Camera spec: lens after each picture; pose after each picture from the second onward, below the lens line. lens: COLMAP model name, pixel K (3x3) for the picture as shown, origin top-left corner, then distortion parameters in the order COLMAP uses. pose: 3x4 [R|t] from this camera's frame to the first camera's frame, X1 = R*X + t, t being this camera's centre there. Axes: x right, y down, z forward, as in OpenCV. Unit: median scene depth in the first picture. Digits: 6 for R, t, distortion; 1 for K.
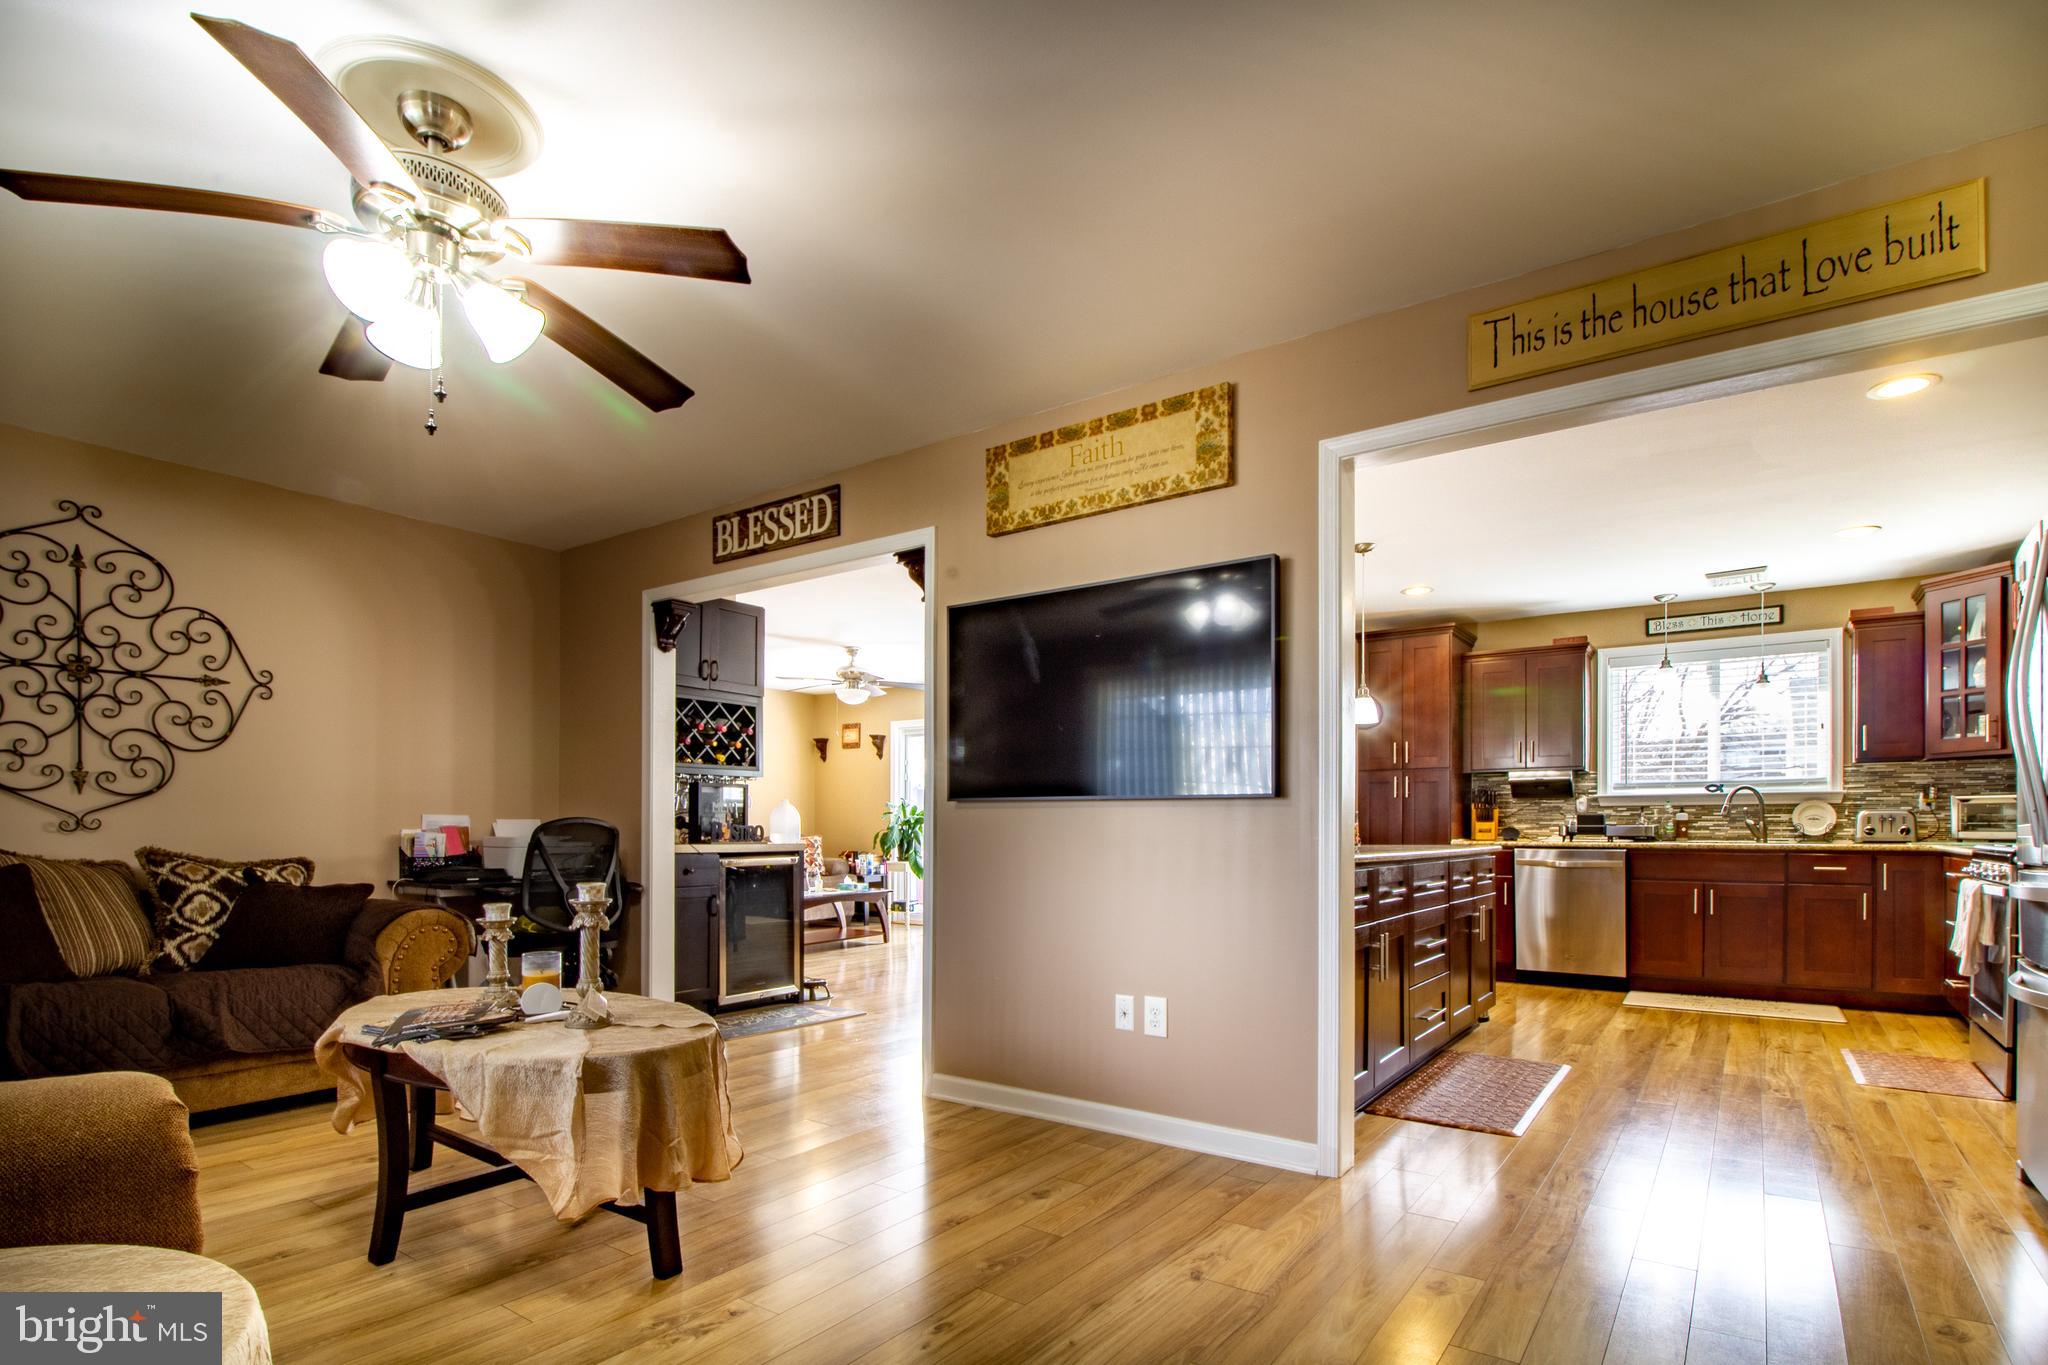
lens RADIAL K [[1013.5, 0, 1029.4], [0, 1013.5, 820.7], [0, 0, 1]] dist [-0.001154, -0.000294]
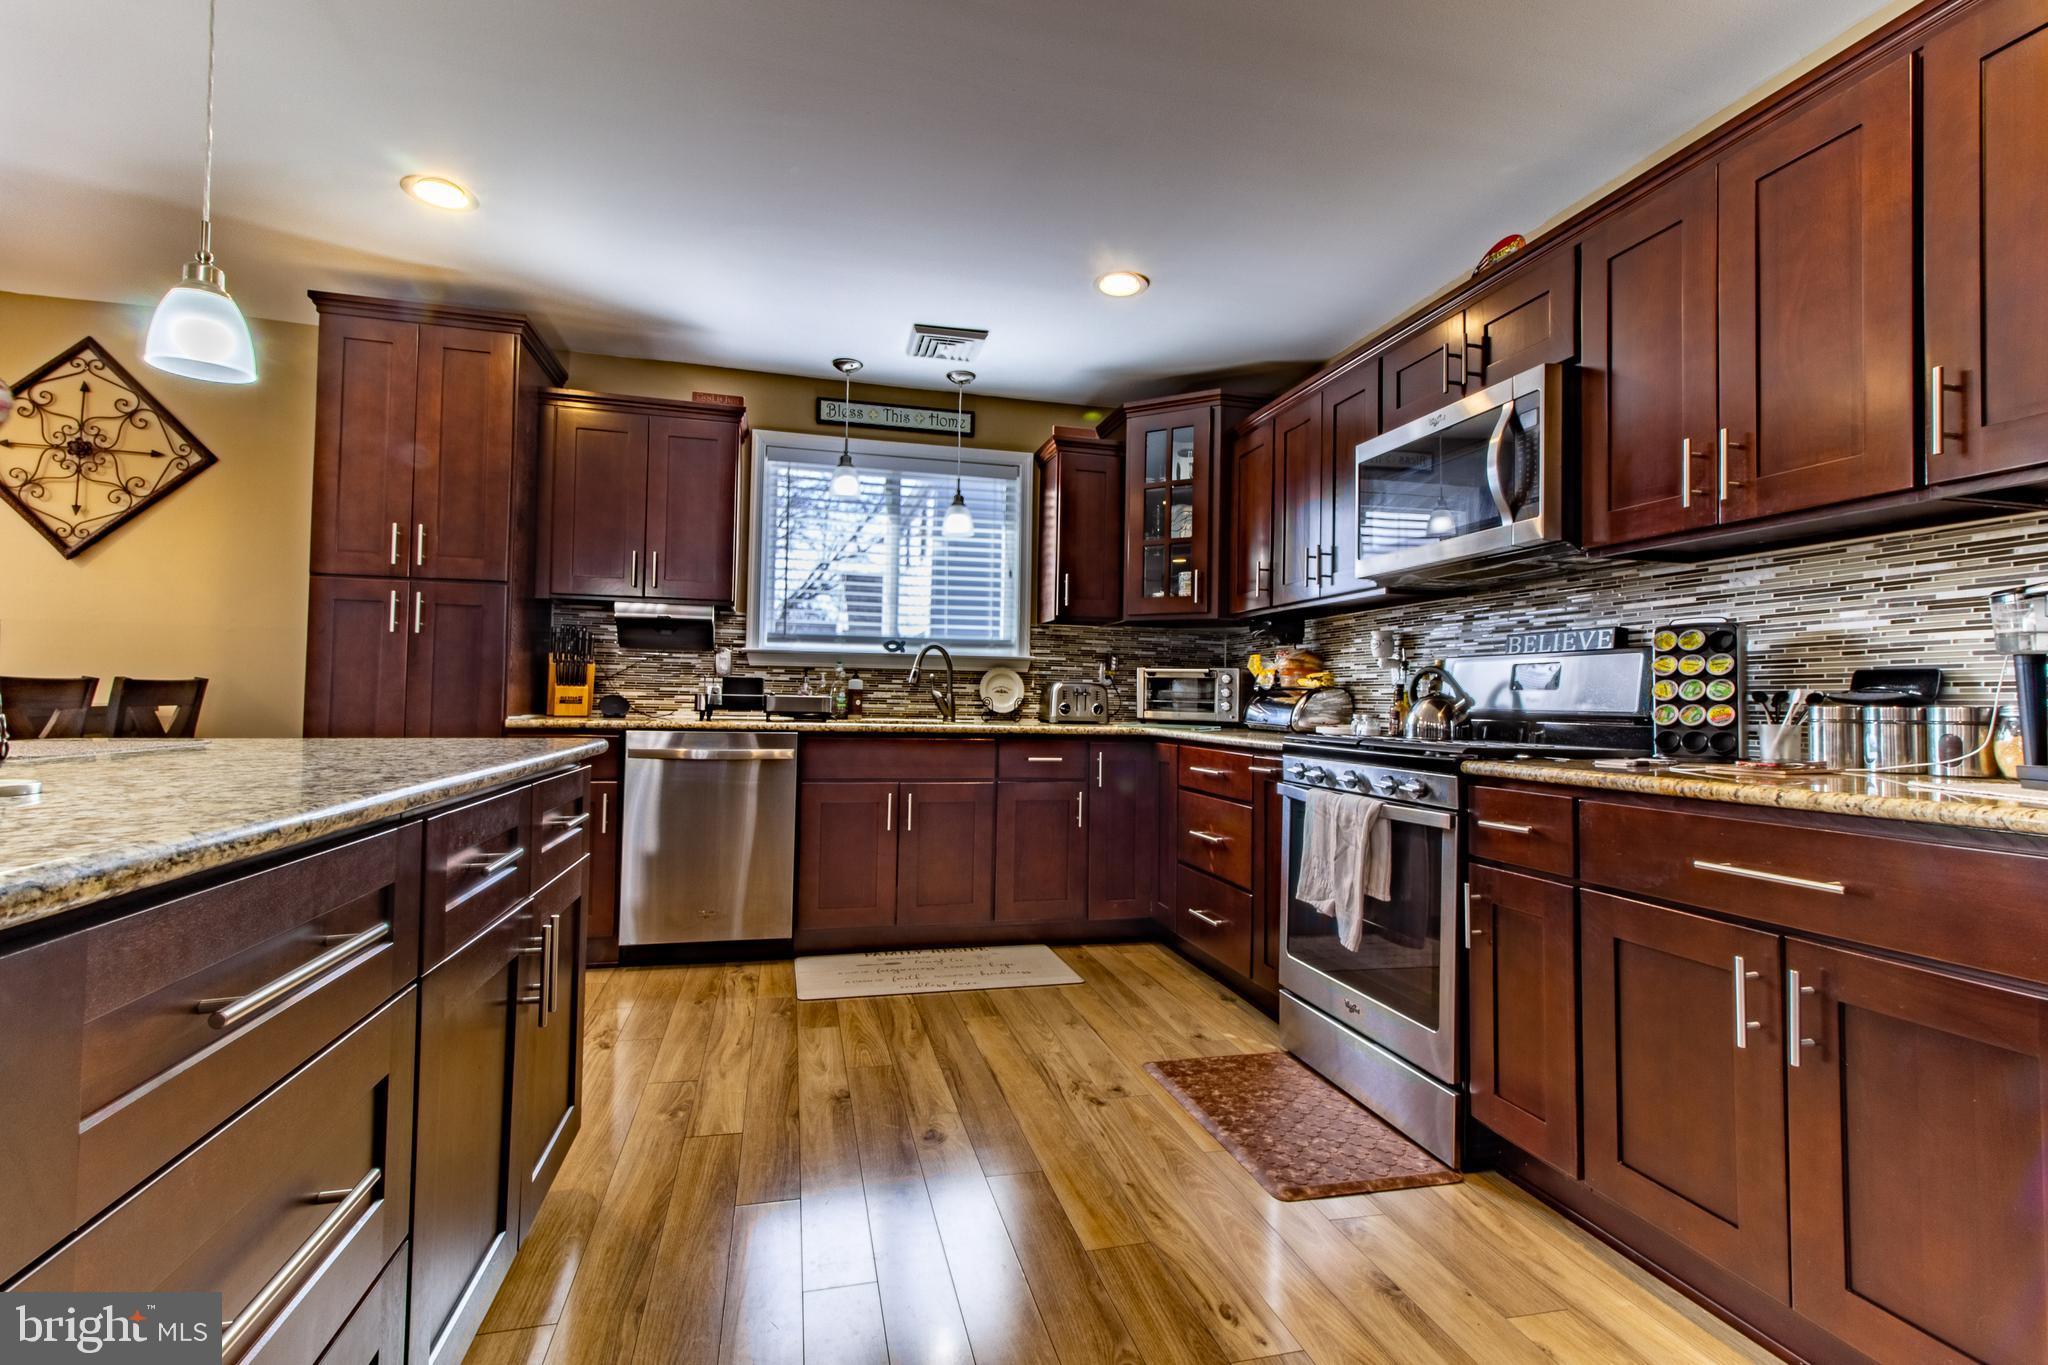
lens RADIAL K [[928.0, 0, 1024.0], [0, 928.0, 682.5], [0, 0, 1]] dist [-0.000071, -0.000411]
pose [[0.634942, 0.025172, 0.772150, 0.228174], [-0.025631, 0.999605, -0.011511, -0.000909], [-0.772135, -0.012482, 0.635336, 0.517393]]
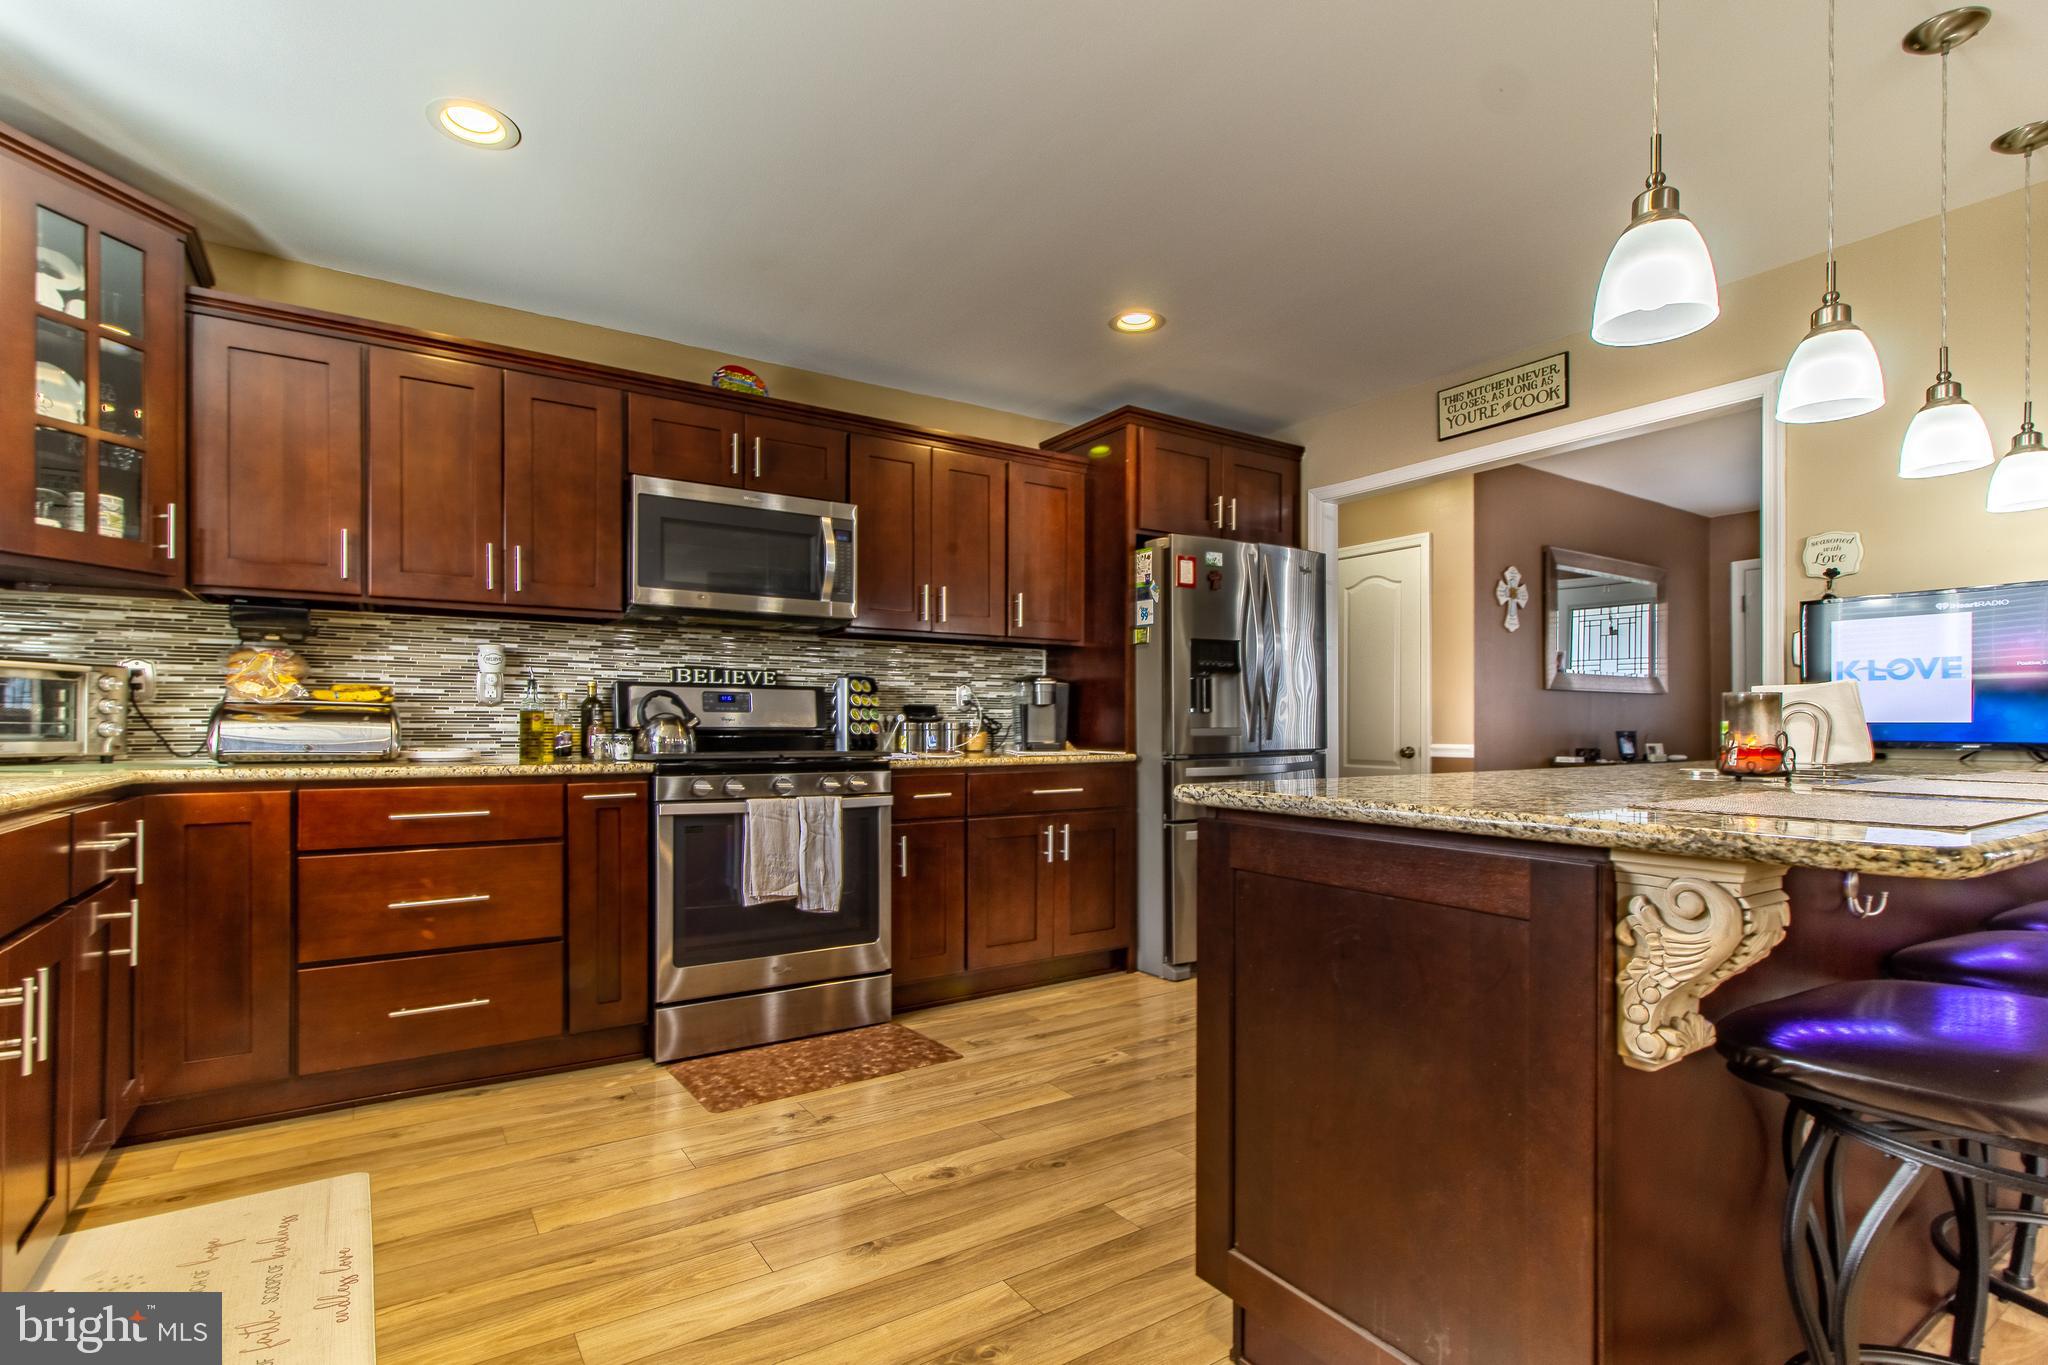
lens RADIAL K [[941.4, 0, 1011.4], [0, 941.4, 729.4], [0, 0, 1]] dist [0.001920, 0.000036]
pose [[-0.927961, -0.004275, 0.372653, 0.326858], [-0.007699, 0.999941, -0.007701, 0.005349], [-0.372598, -0.010016, -0.927939, 1.067380]]
